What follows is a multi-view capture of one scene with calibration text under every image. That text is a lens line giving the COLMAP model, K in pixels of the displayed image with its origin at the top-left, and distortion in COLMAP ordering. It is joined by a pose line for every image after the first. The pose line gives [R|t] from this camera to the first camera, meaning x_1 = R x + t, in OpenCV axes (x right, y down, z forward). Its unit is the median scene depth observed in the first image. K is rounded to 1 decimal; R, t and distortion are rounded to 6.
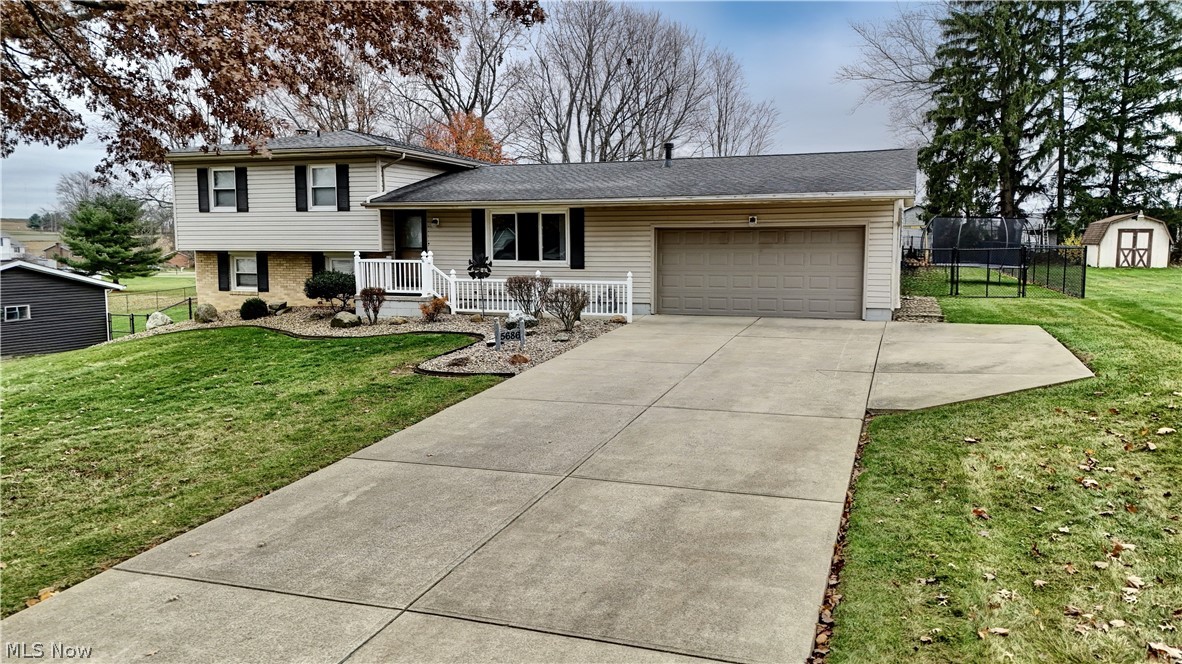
lens RADIAL K [[858.8, 0, 591.0], [0, 858.8, 332.0], [0, 0, 1]] dist [0.096633, -0.093861]
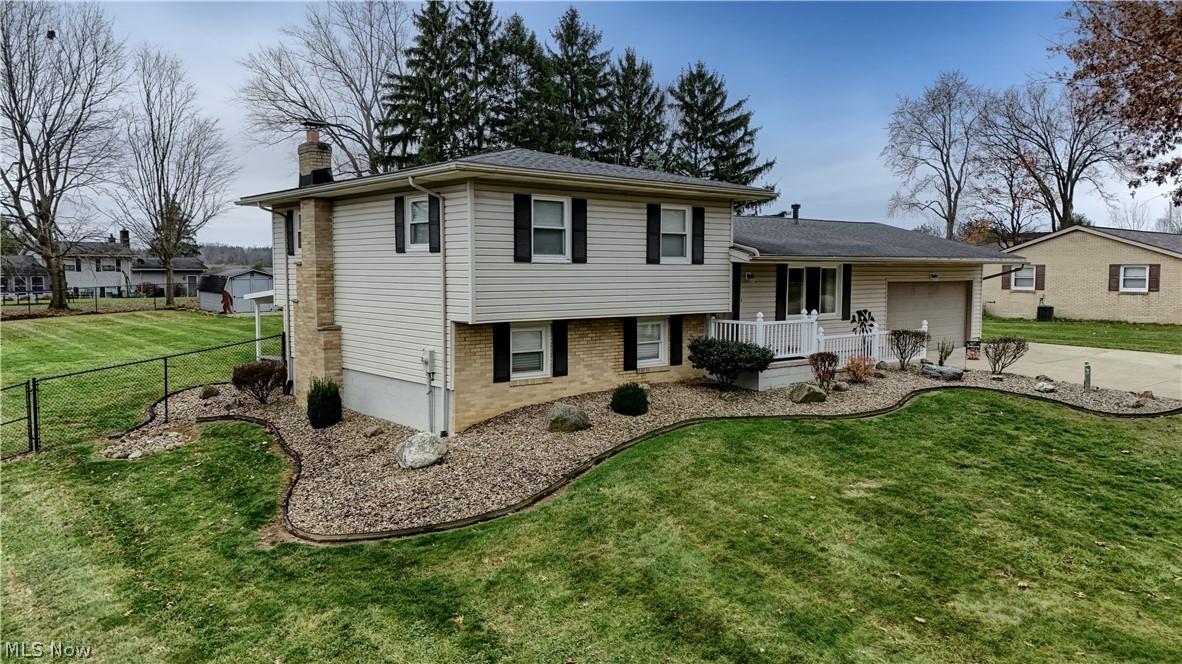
lens RADIAL K [[858.8, 0, 591.0], [0, 858.8, 332.0], [0, 0, 1]] dist [0.096633, -0.093861]
pose [[0.500665, -0.060769, 0.863505, -0.975115], [0.086494, 0.996053, 0.019948, -0.095280], [-0.861309, 0.064701, 0.503945, 0.646149]]
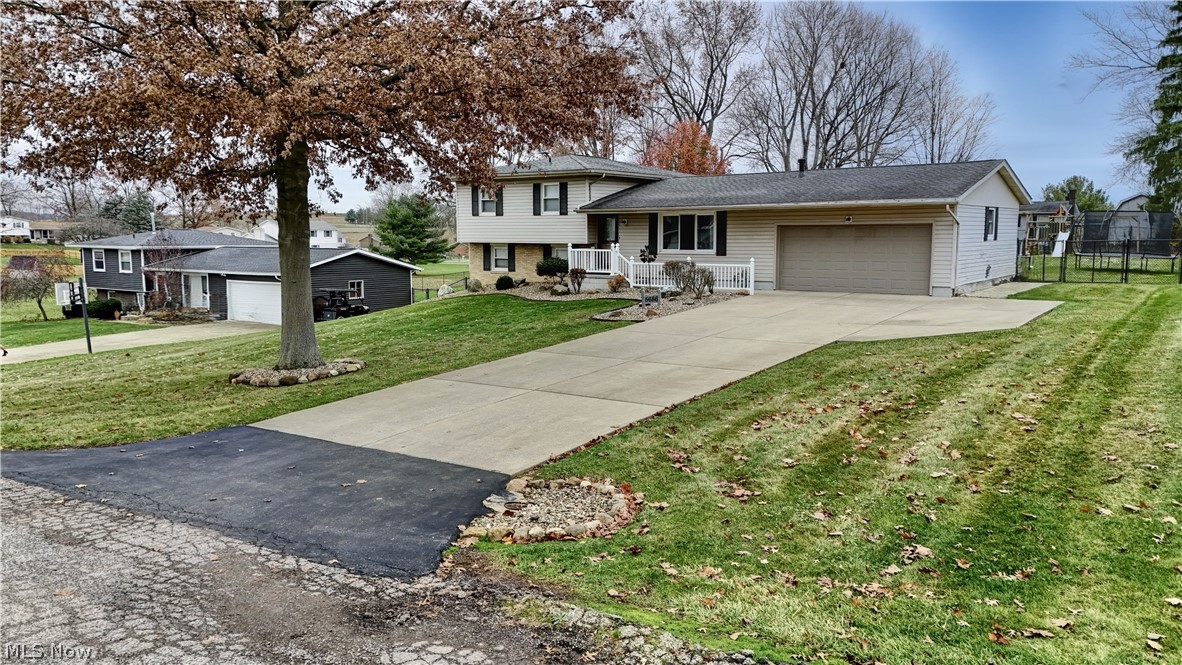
lens RADIAL K [[848.3, 0, 591.0], [0, 848.3, 332.5], [0, 0, 1]] dist [0.117415, -0.101456]
pose [[0.958499, 0.032559, -0.283229, 0.152632], [-0.028740, 0.999431, 0.017632, 0.026573], [0.283642, -0.008760, 0.958890, -0.314451]]
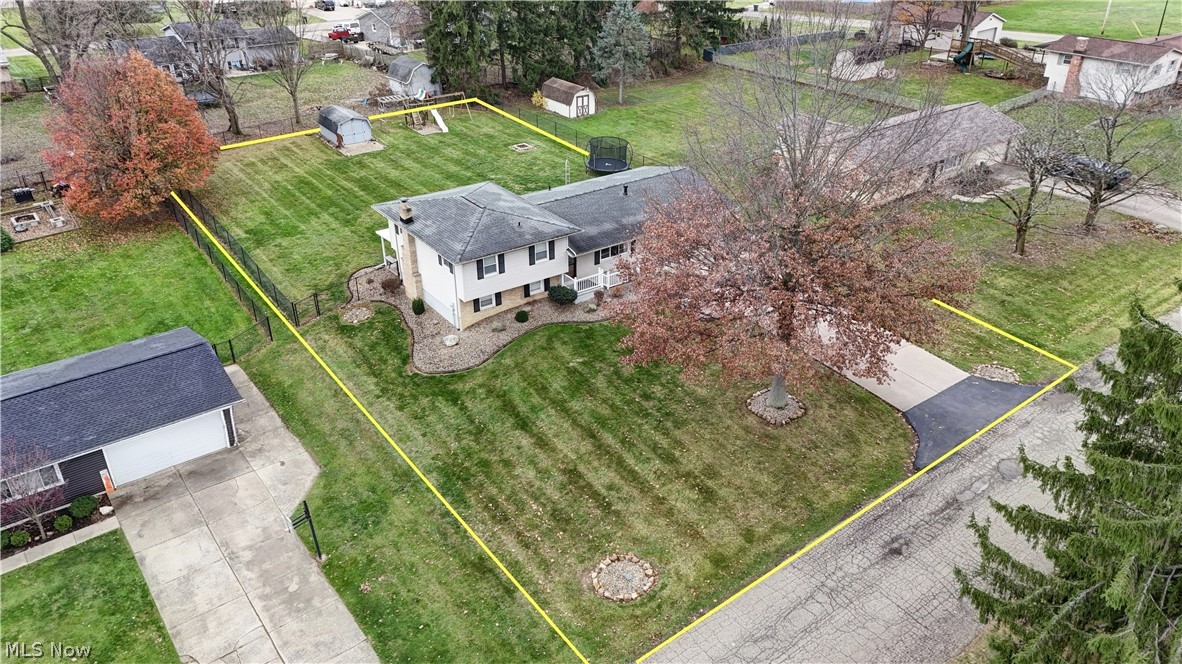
lens RADIAL K [[848.3, 0, 591.0], [0, 848.3, 332.0], [0, 0, 1]] dist [0.117415, -0.101456]
pose [[0.562470, -0.394765, 0.726491, -1.728520], [0.083431, 0.901272, 0.425144, -0.815830], [-0.822598, -0.178519, 0.539874, -0.234795]]
